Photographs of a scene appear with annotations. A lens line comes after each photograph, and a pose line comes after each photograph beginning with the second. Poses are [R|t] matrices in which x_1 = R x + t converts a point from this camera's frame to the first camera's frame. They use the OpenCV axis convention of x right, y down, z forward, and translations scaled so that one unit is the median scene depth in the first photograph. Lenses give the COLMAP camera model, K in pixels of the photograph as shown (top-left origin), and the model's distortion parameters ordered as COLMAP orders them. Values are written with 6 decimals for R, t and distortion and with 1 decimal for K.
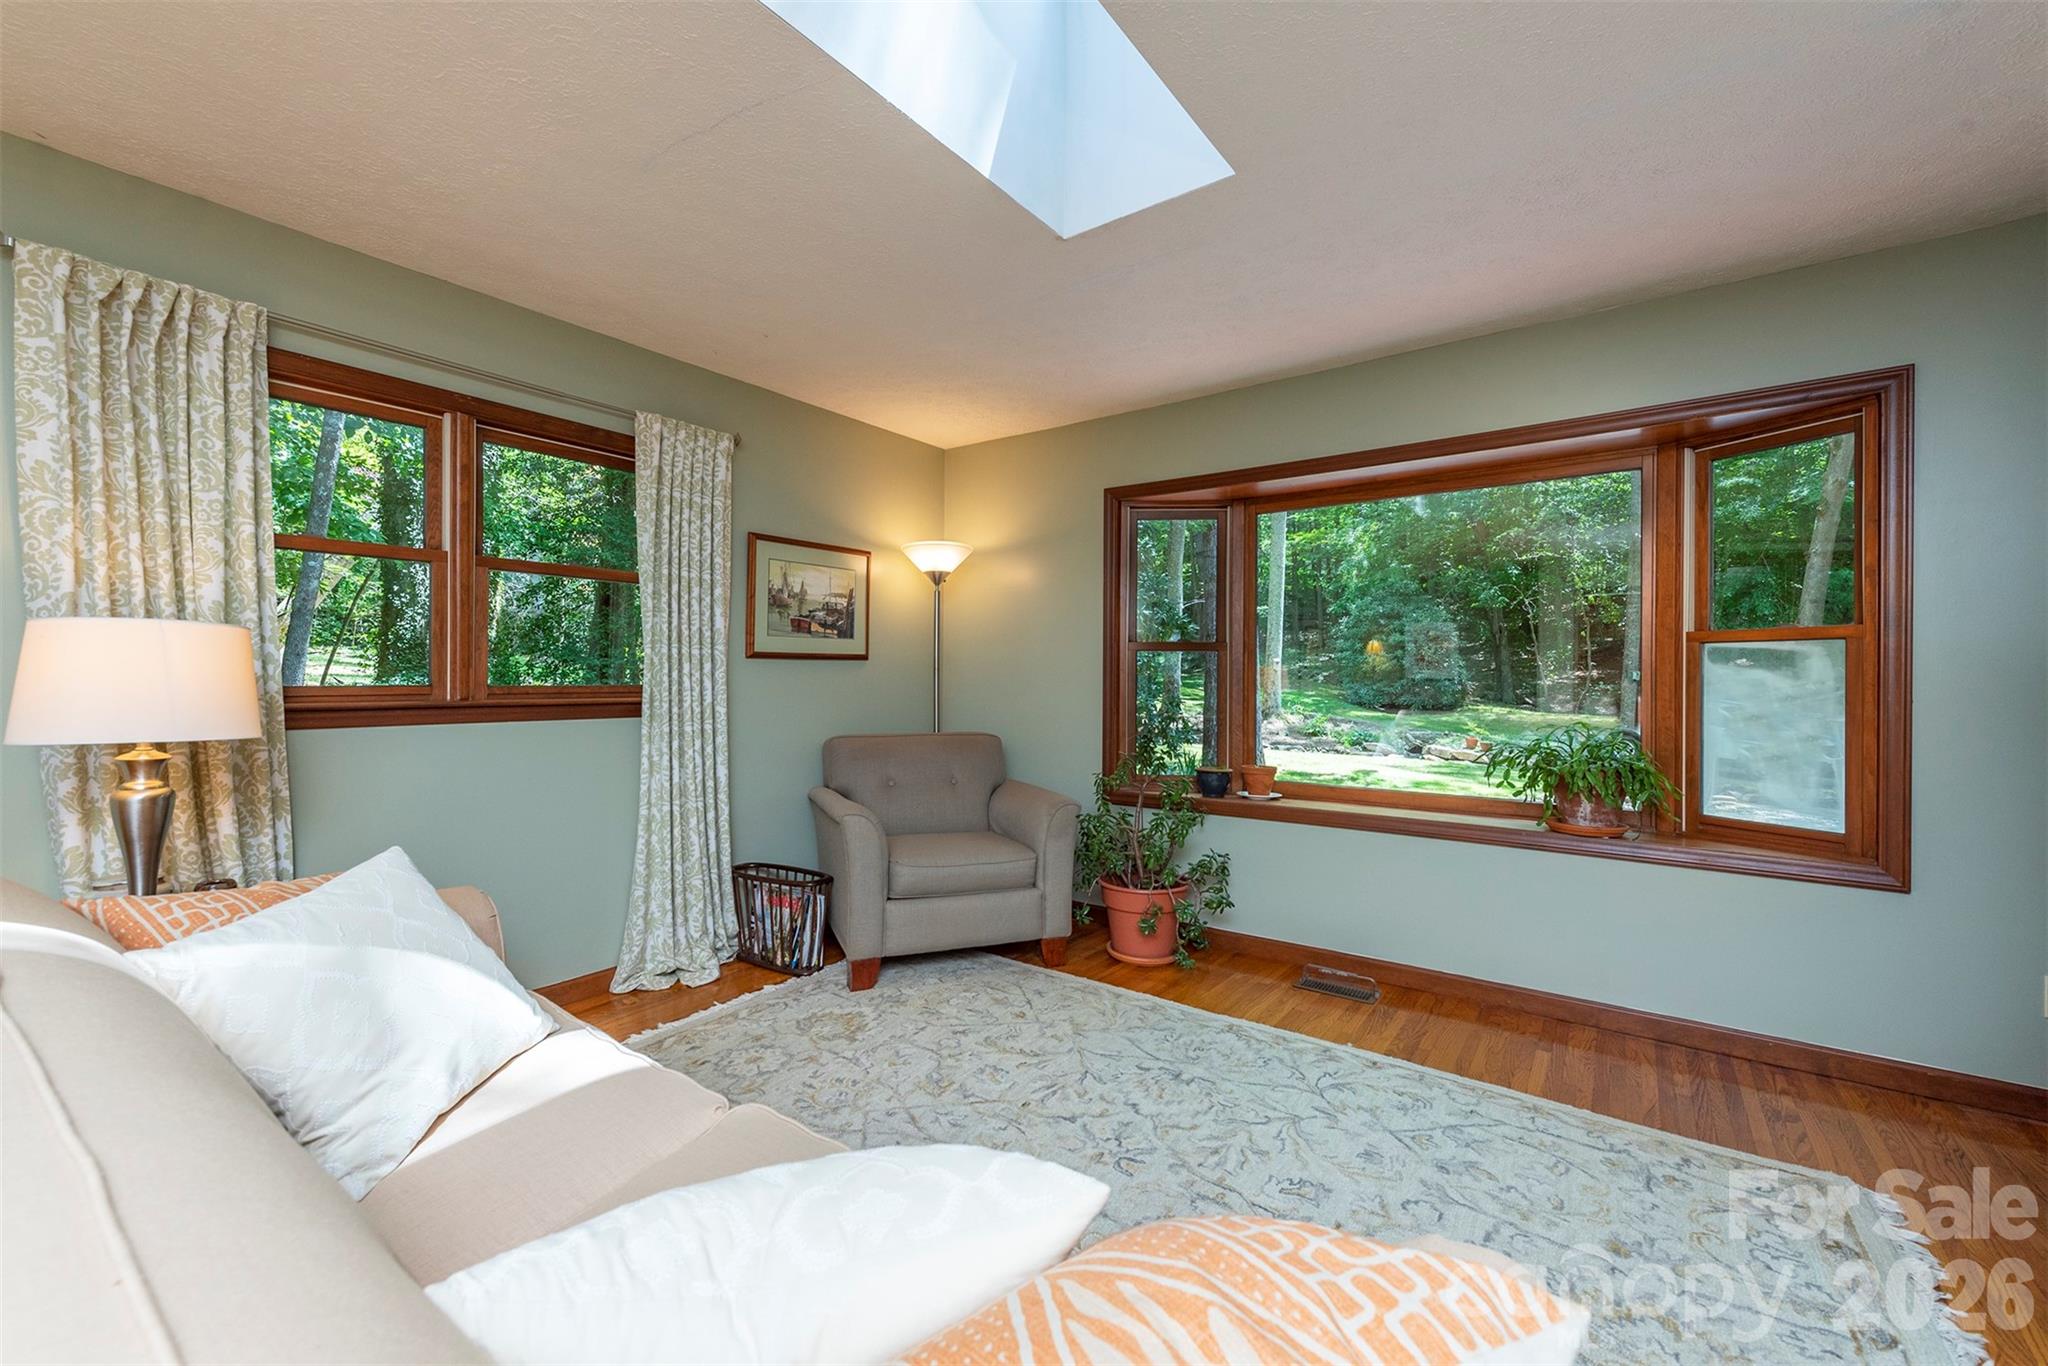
lens RADIAL K [[825.6, 0, 1031.8], [0, 825.6, 676.2], [0, 0, 1]] dist [0.001950, -0.005356]
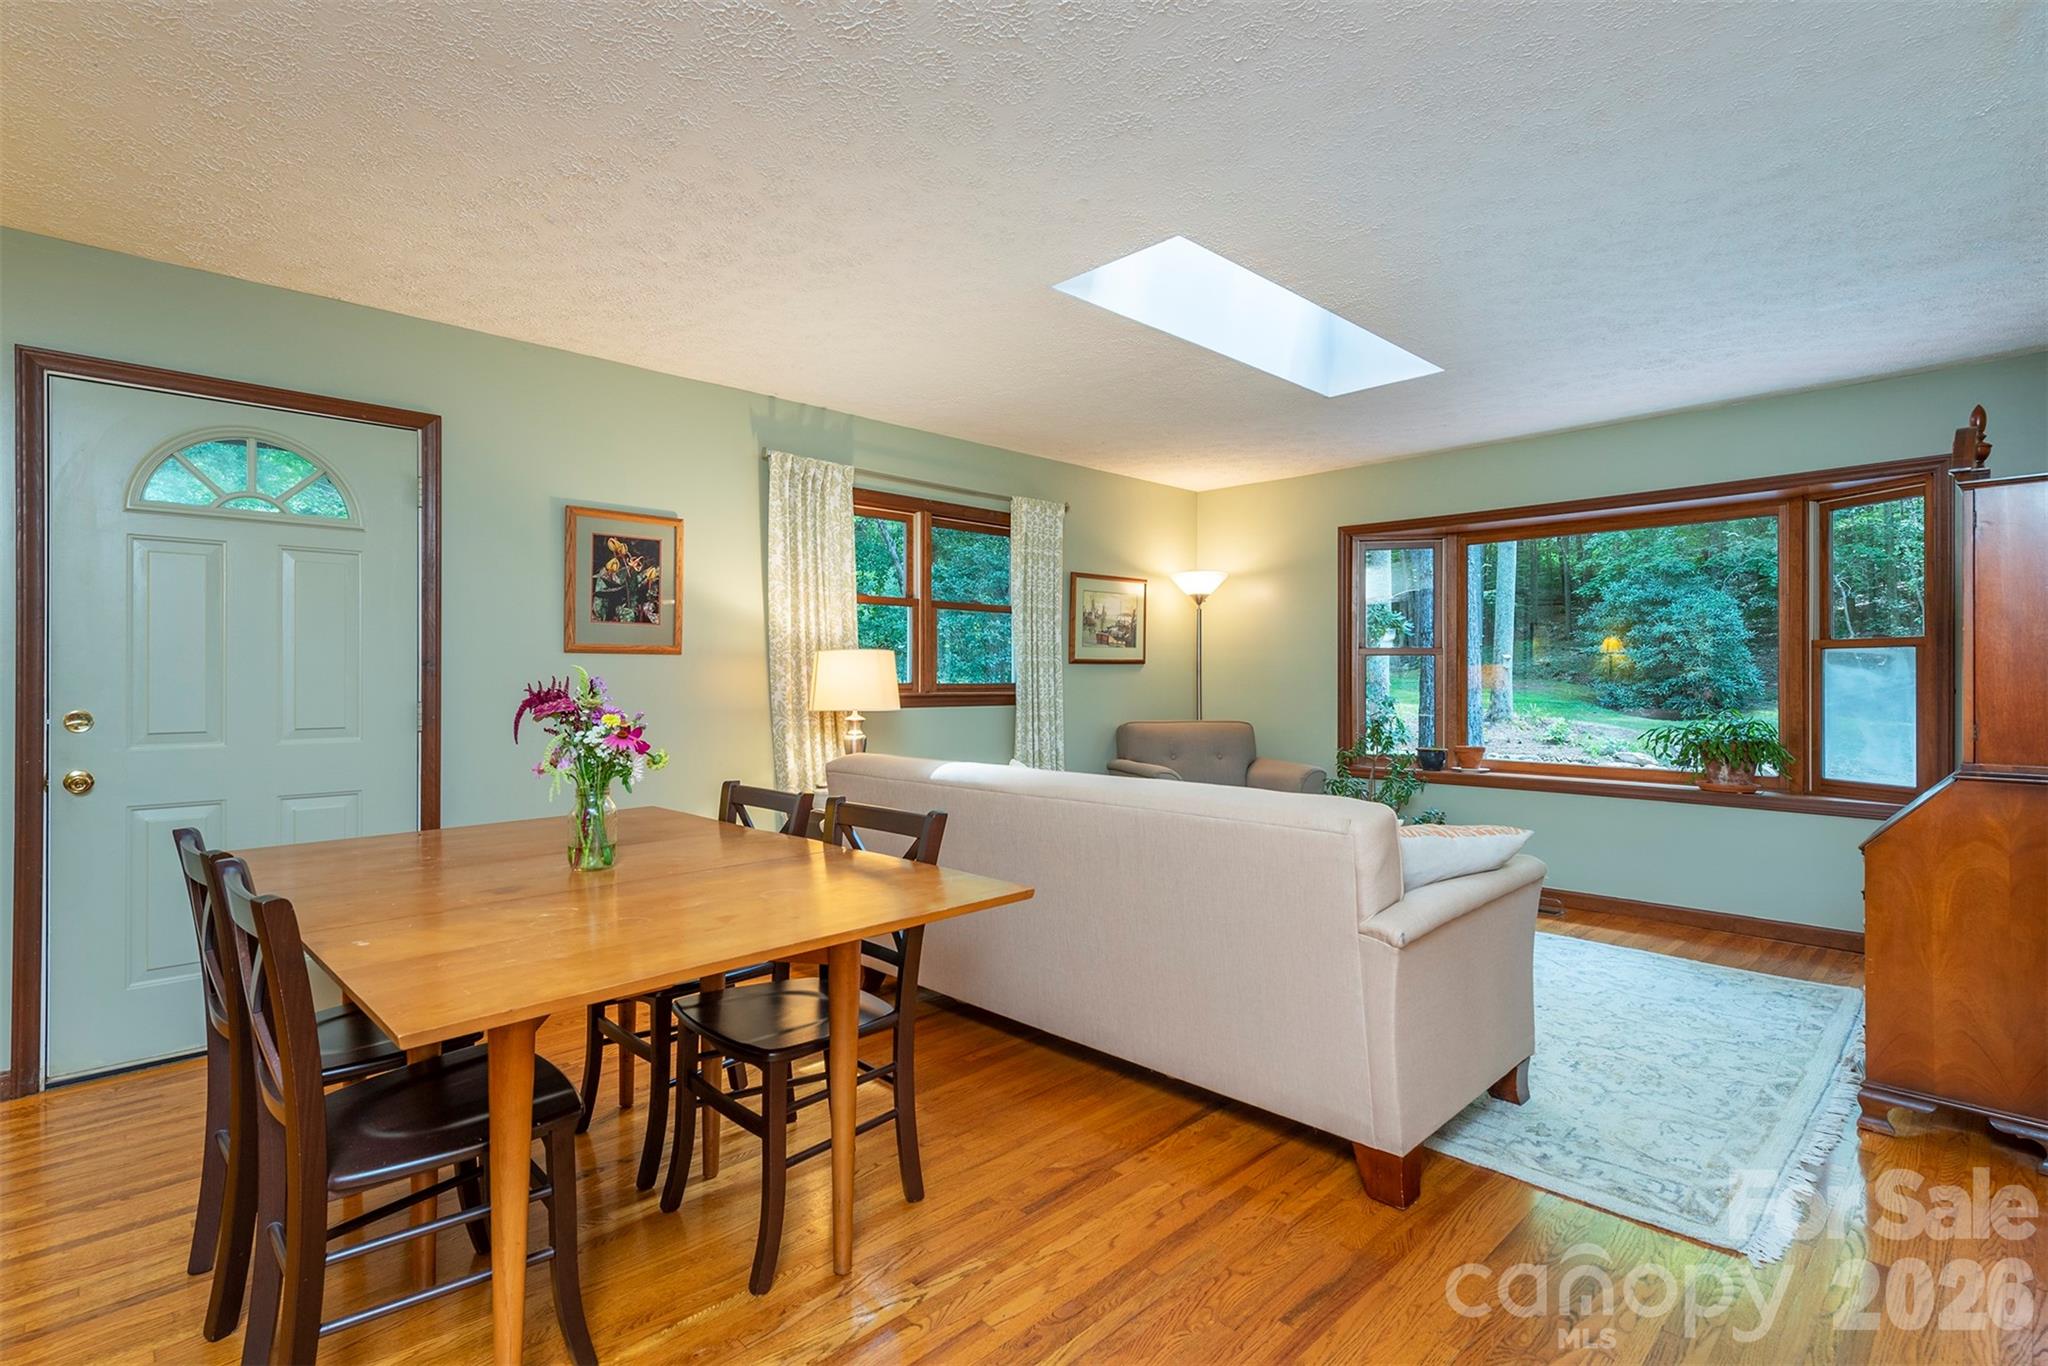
lens RADIAL K [[974.6, 0, 1021.7], [0, 974.6, 673.0], [0, 0, 1]] dist [0.003922, 0.000018]
pose [[0.983987, -0.005447, -0.178156, -0.144568], [0.004757, 0.999979, -0.004296, -0.000203], [0.178176, 0.003380, 0.983993, -0.643708]]
